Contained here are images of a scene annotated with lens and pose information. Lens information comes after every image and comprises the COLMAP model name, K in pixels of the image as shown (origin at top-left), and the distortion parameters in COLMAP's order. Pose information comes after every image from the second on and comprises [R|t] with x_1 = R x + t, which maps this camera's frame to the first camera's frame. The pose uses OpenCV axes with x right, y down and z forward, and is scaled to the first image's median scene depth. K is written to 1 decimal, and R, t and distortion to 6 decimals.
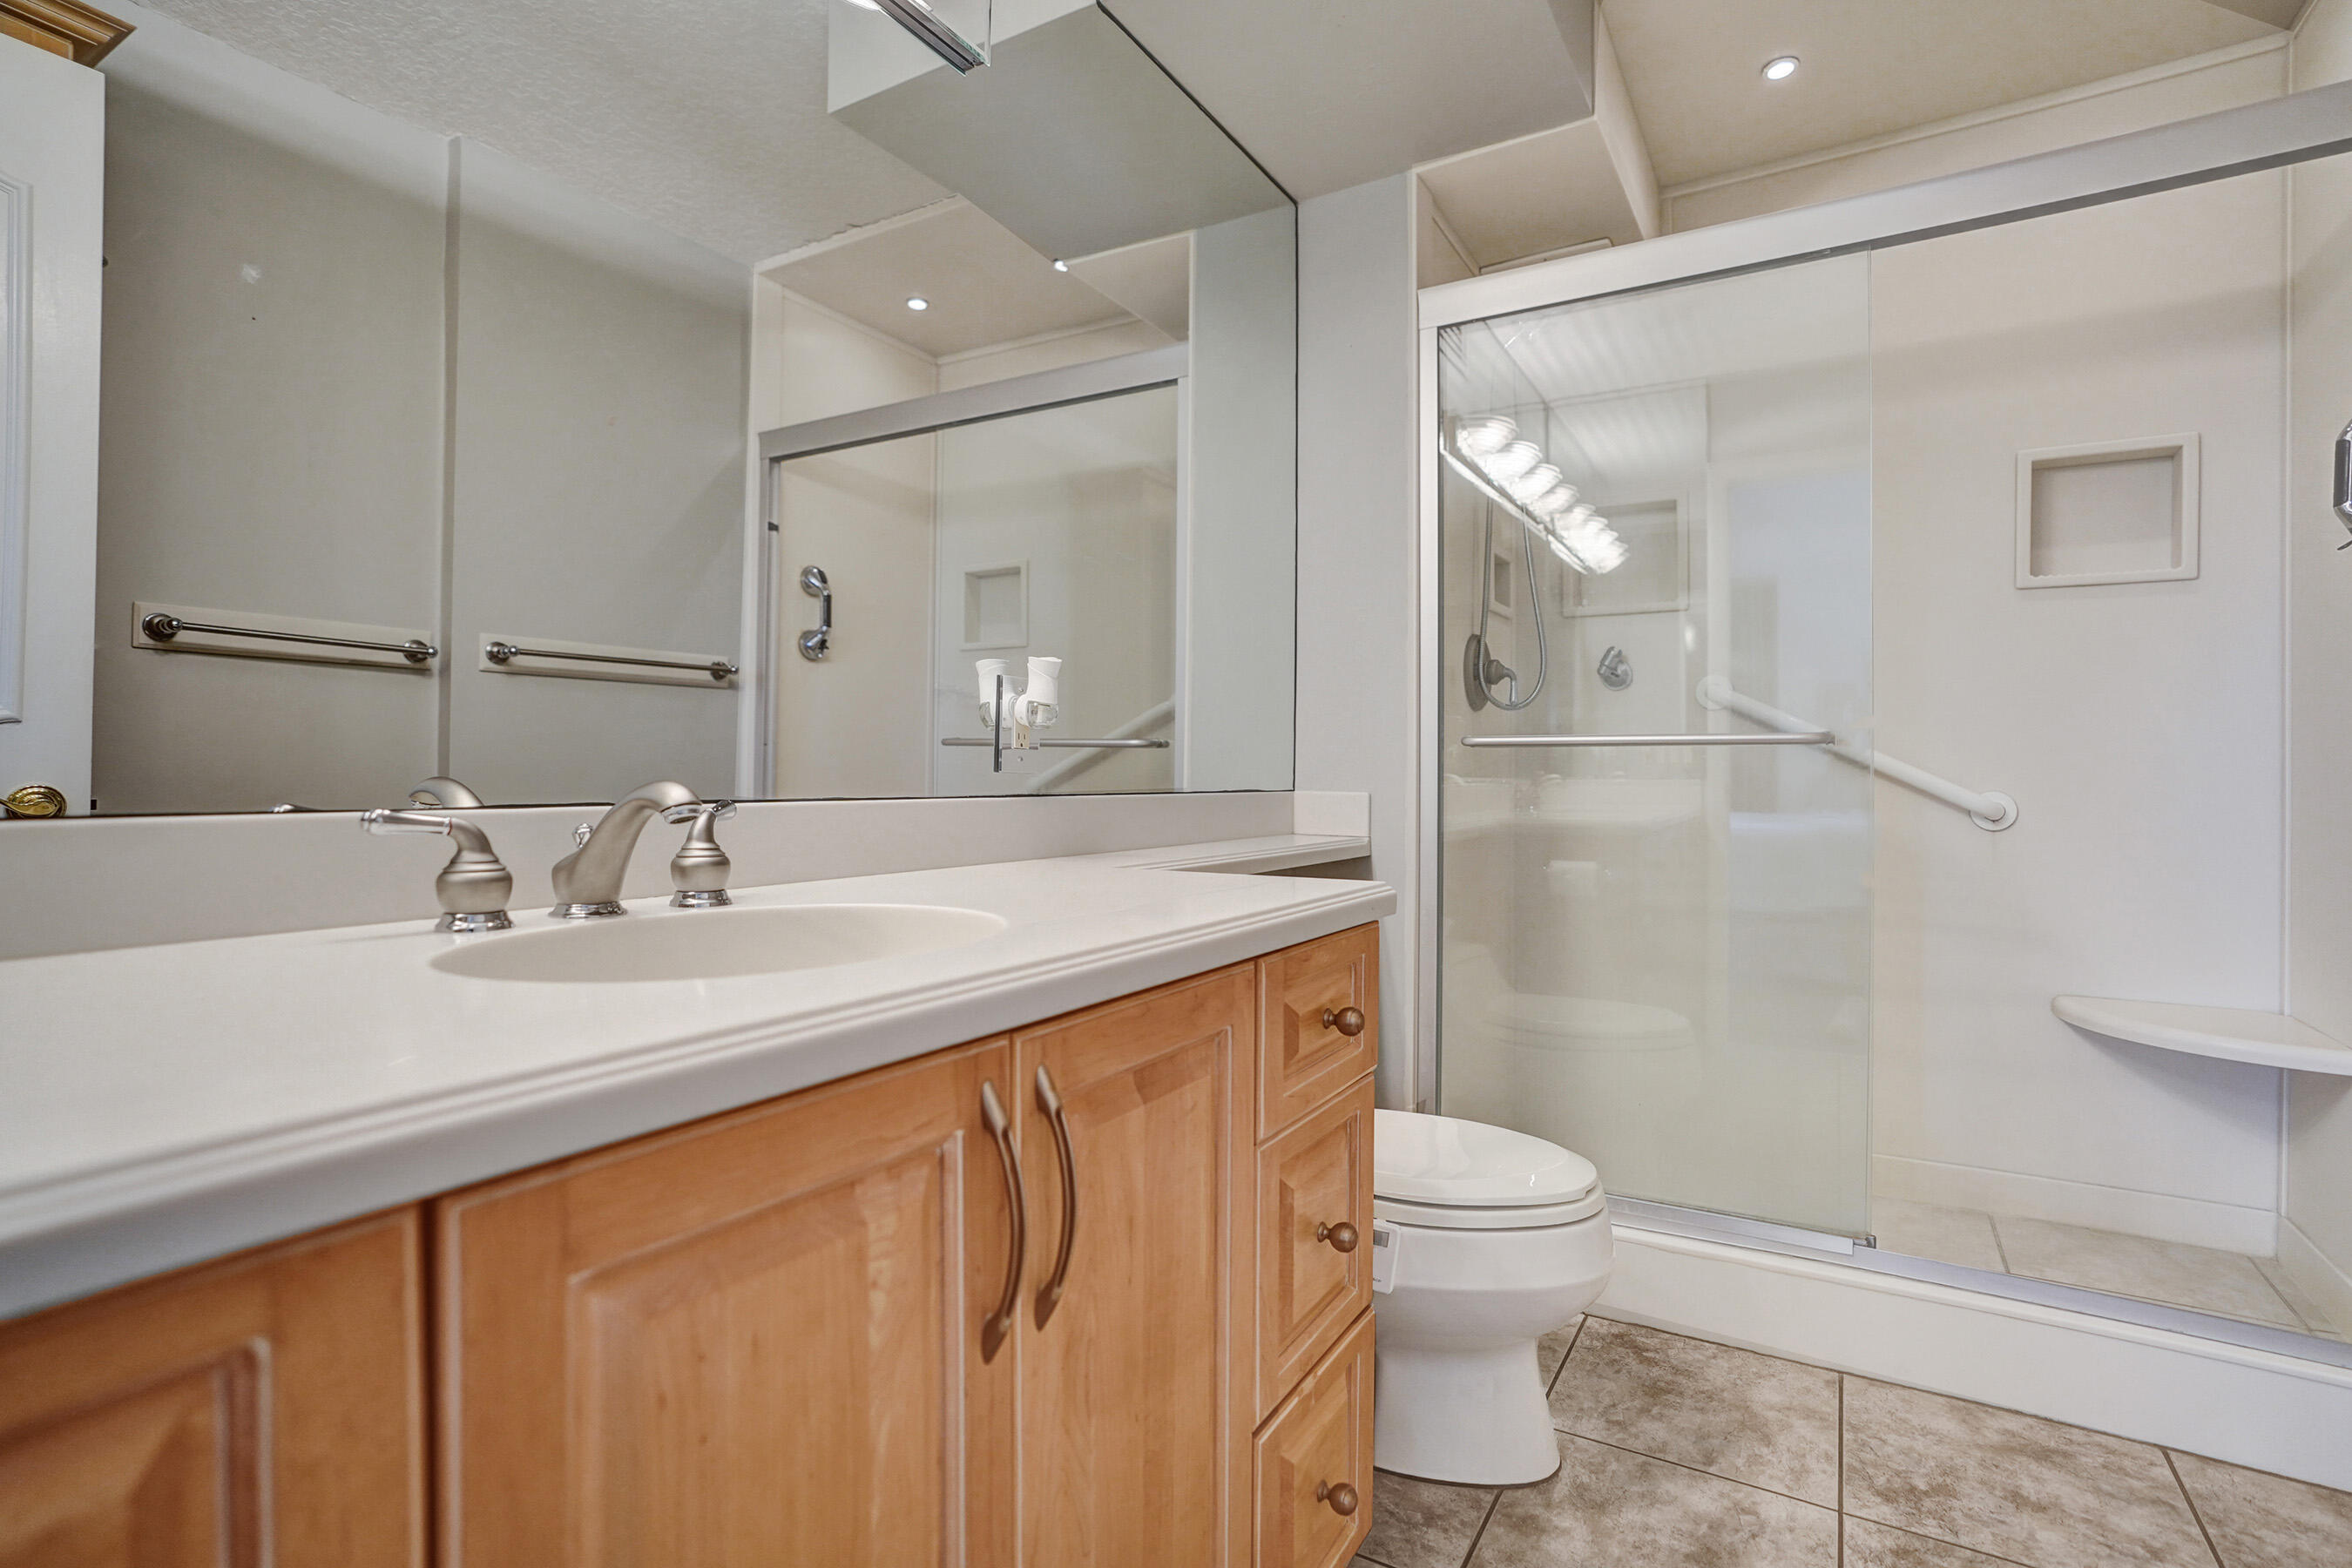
lens RADIAL K [[1129.6, 0, 1175.0], [0, 1129.6, 789.2], [0, 0, 1]] dist [-0.051200, 0.025925]
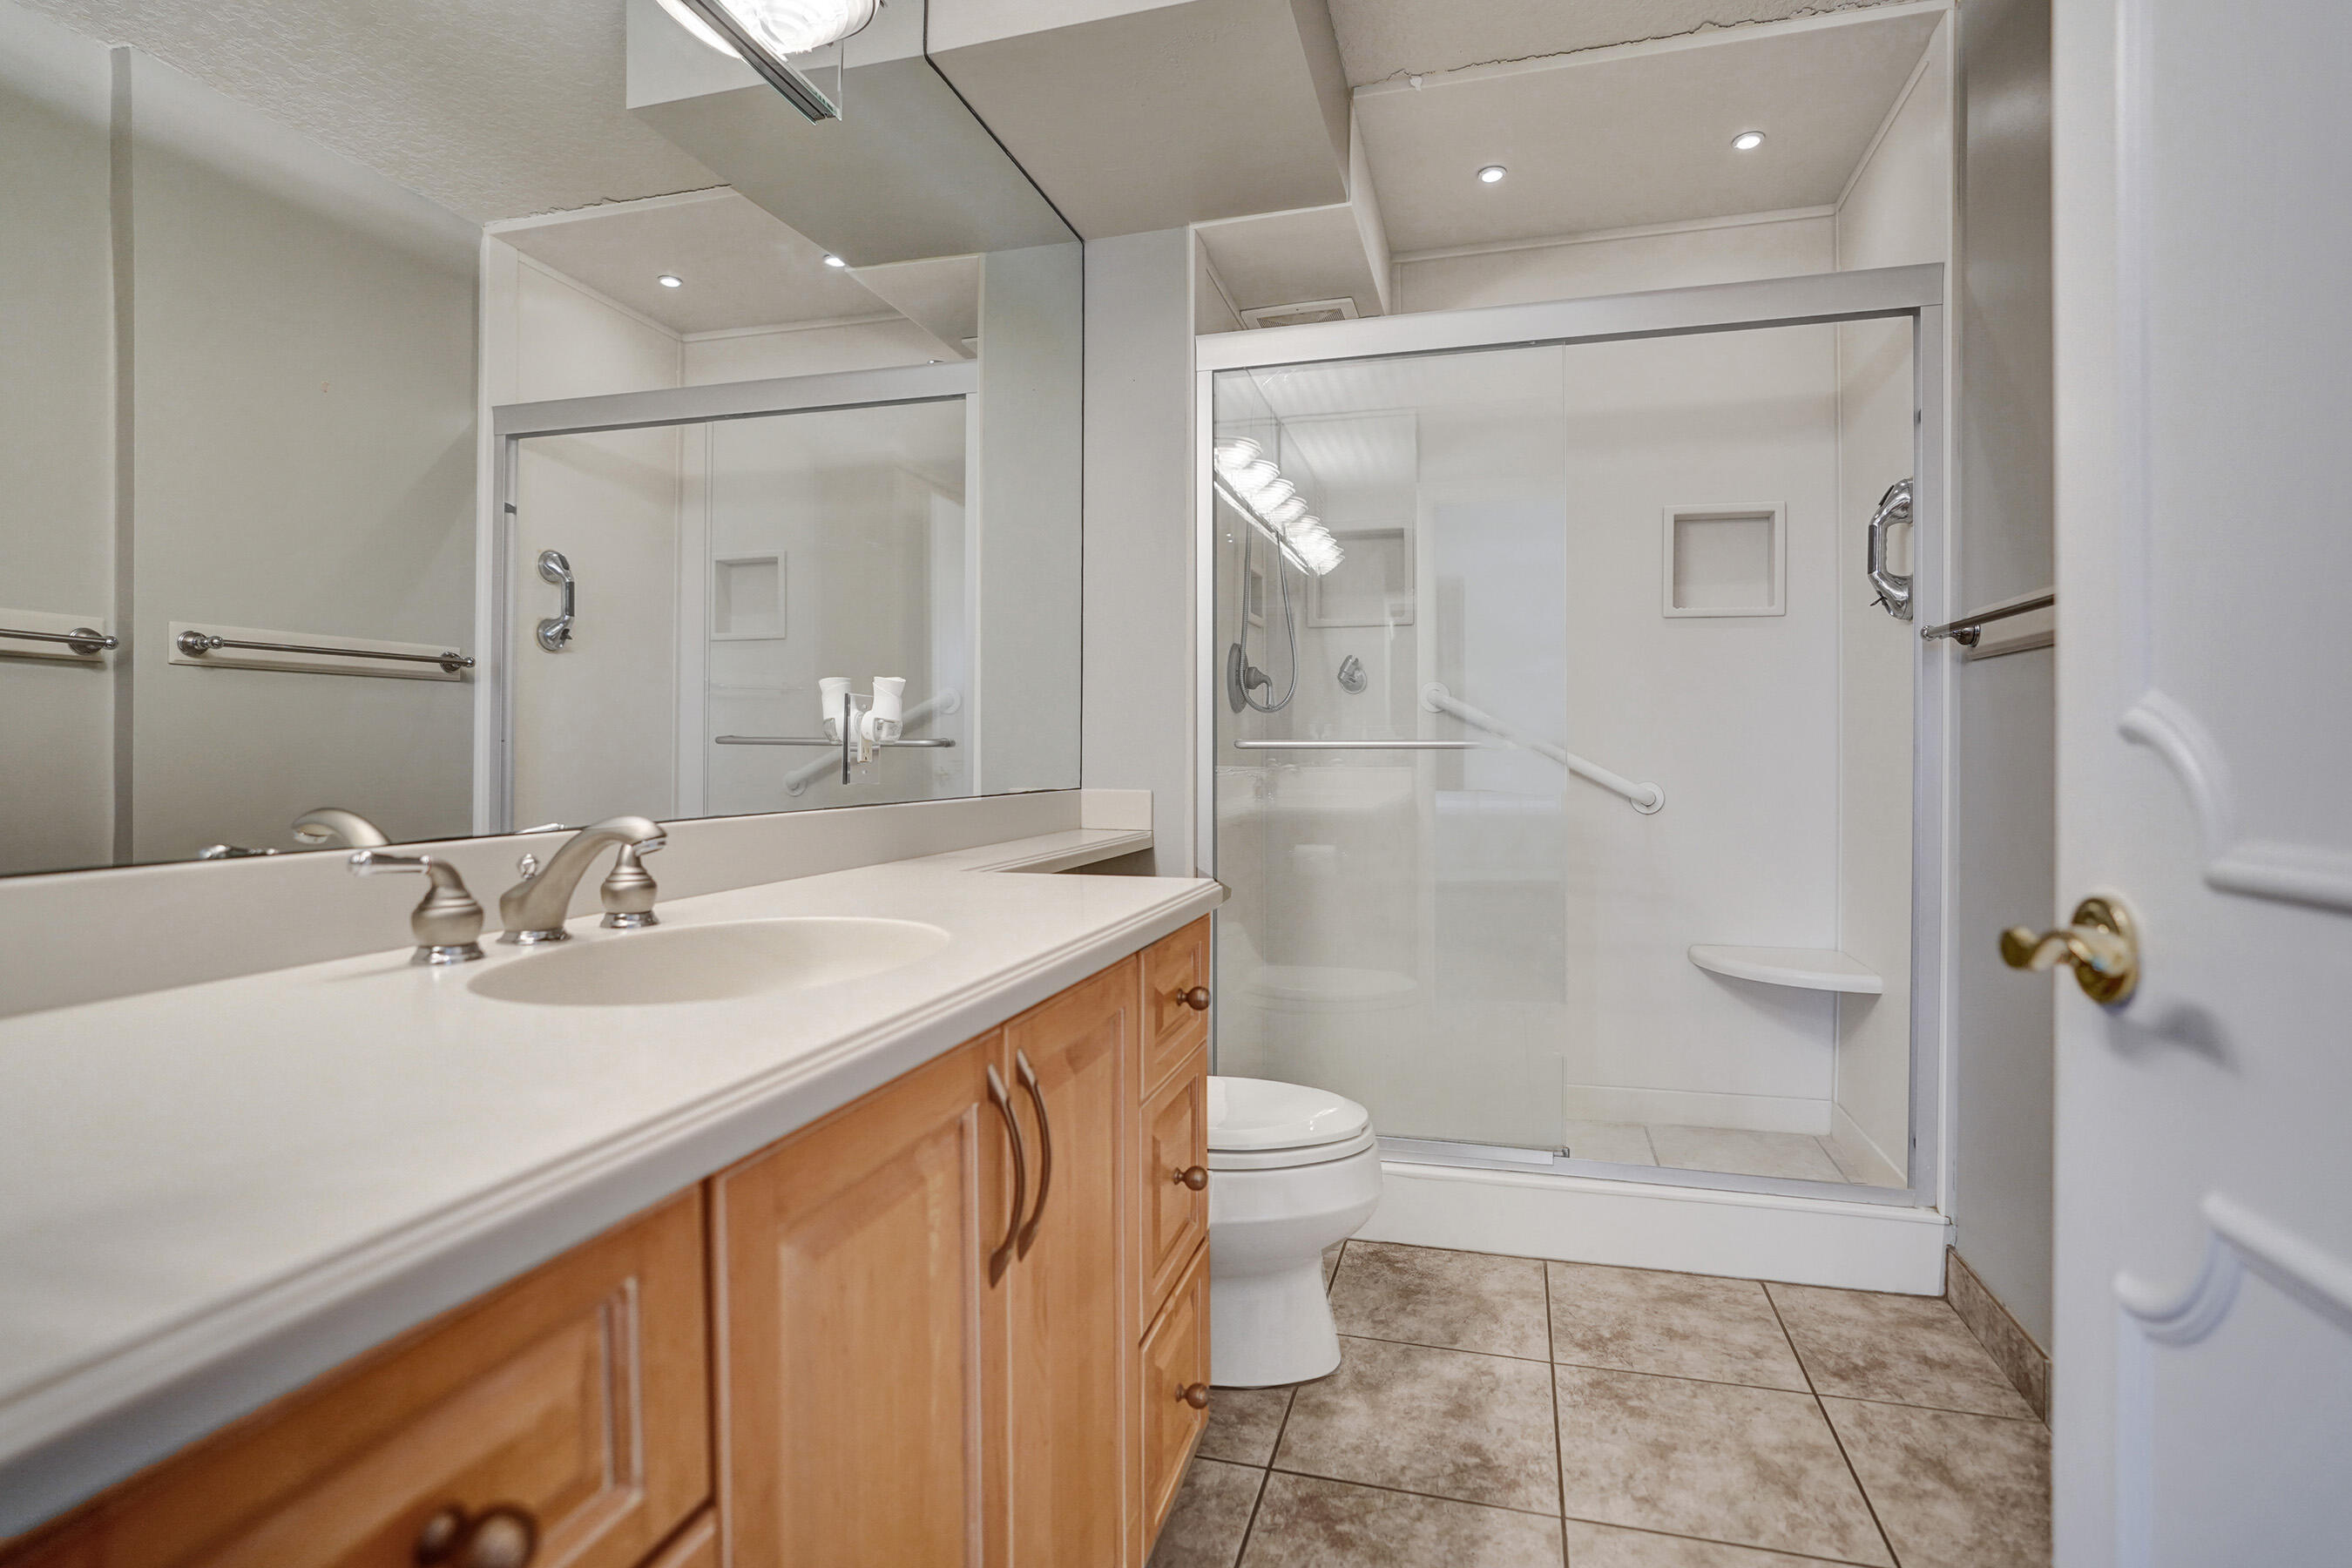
lens RADIAL K [[1153.4, 0, 1187.0], [0, 1153.4, 782.2], [0, 0, 1]] dist [-0.053027, 0.028845]
pose [[0.963738, -0.011584, 0.266598, -0.124718], [0.007686, 0.999848, 0.015660, -0.029441], [-0.266739, -0.013043, 0.963680, -0.119941]]
